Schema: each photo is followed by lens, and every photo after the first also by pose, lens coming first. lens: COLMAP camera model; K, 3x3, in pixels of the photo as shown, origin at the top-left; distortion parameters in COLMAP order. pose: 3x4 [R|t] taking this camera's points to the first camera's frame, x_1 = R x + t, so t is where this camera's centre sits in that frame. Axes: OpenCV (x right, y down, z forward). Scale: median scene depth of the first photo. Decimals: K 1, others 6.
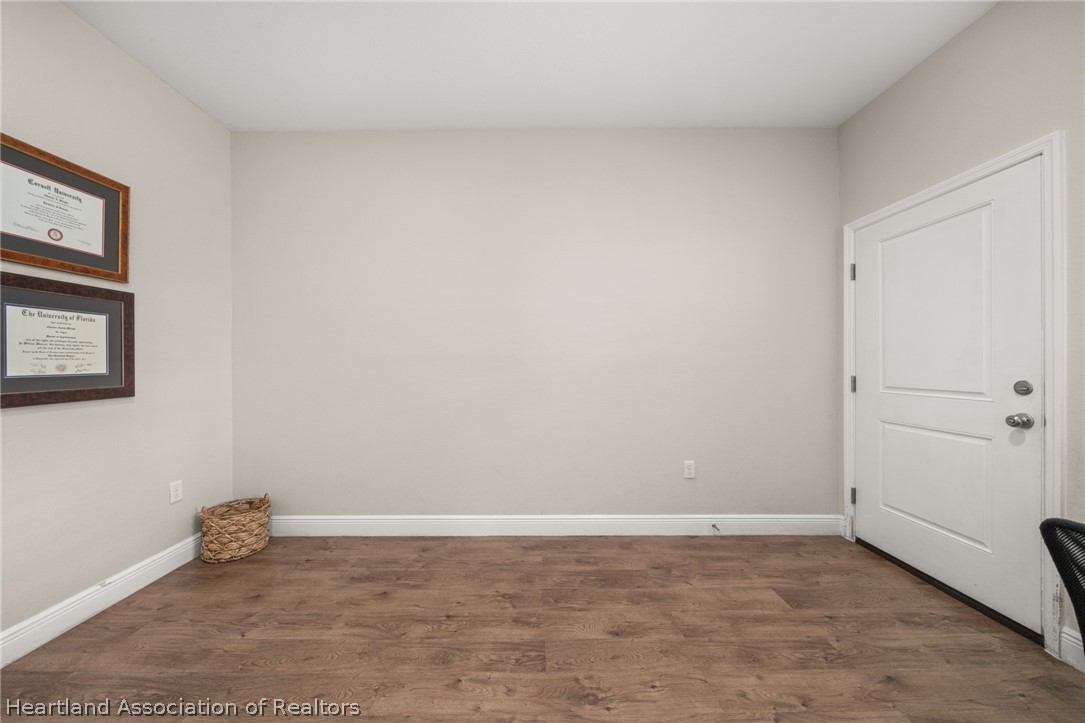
lens RADIAL K [[365.8, 0, 536.1], [0, 365.8, 363.3], [0, 0, 1]] dist [-0.007704, 0.000535]
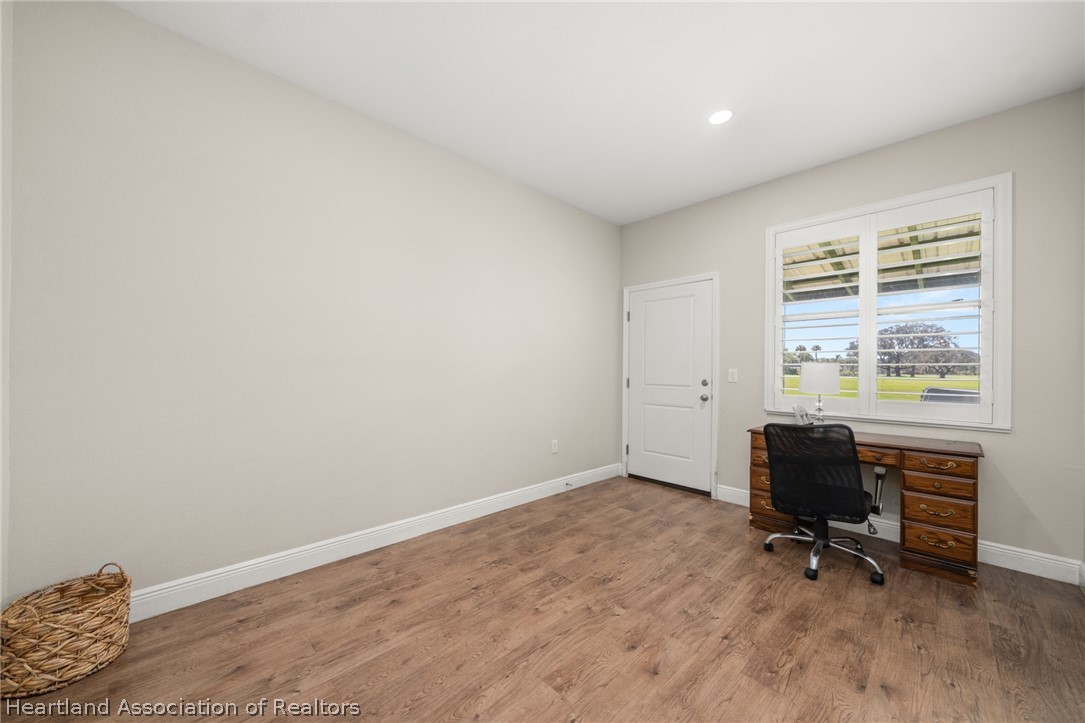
lens RADIAL K [[387.2, 0, 523.8], [0, 387.2, 368.3], [0, 0, 1]] dist [-0.005453, 0.000098]
pose [[0.740708, 0.011853, 0.671722, -0.887701], [-0.013211, 0.999908, -0.003076, 0.000554], [-0.671697, -0.006596, 0.740797, -0.004709]]
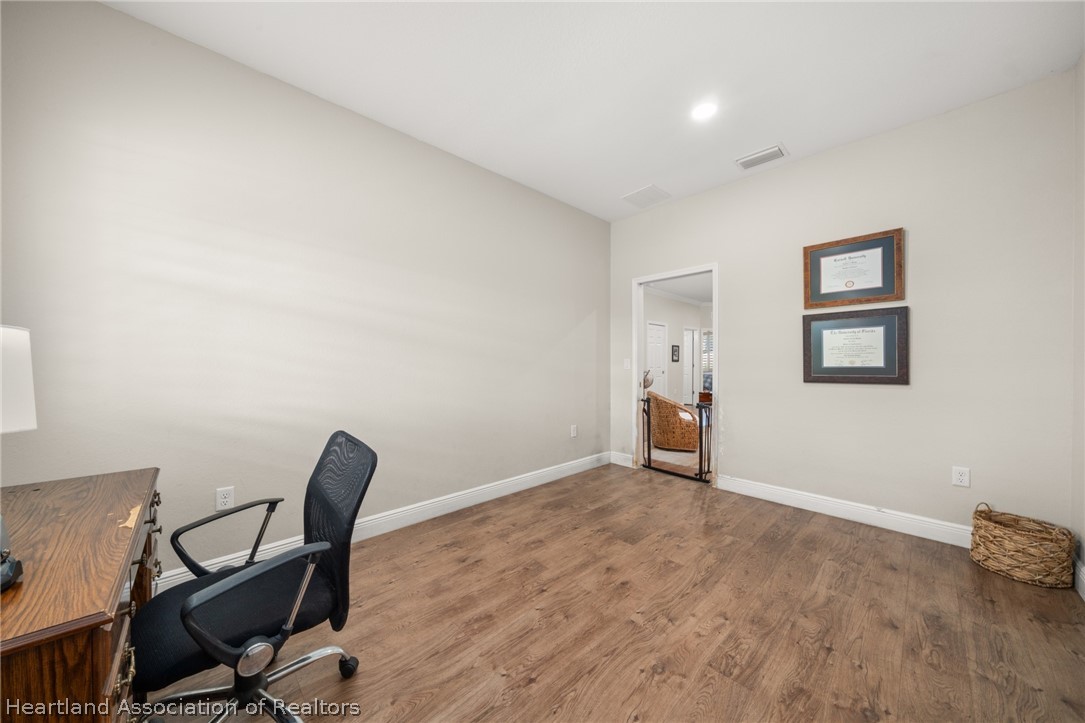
lens RADIAL K [[365.8, 0, 532.8], [0, 365.8, 362.2], [0, 0, 1]] dist [-0.007704, 0.000535]
pose [[-0.729308, 0.003060, -0.684179, 0.808918], [0.002175, 0.999995, 0.002154, 0.003923], [0.684182, 0.000083, -0.729311, 1.066687]]
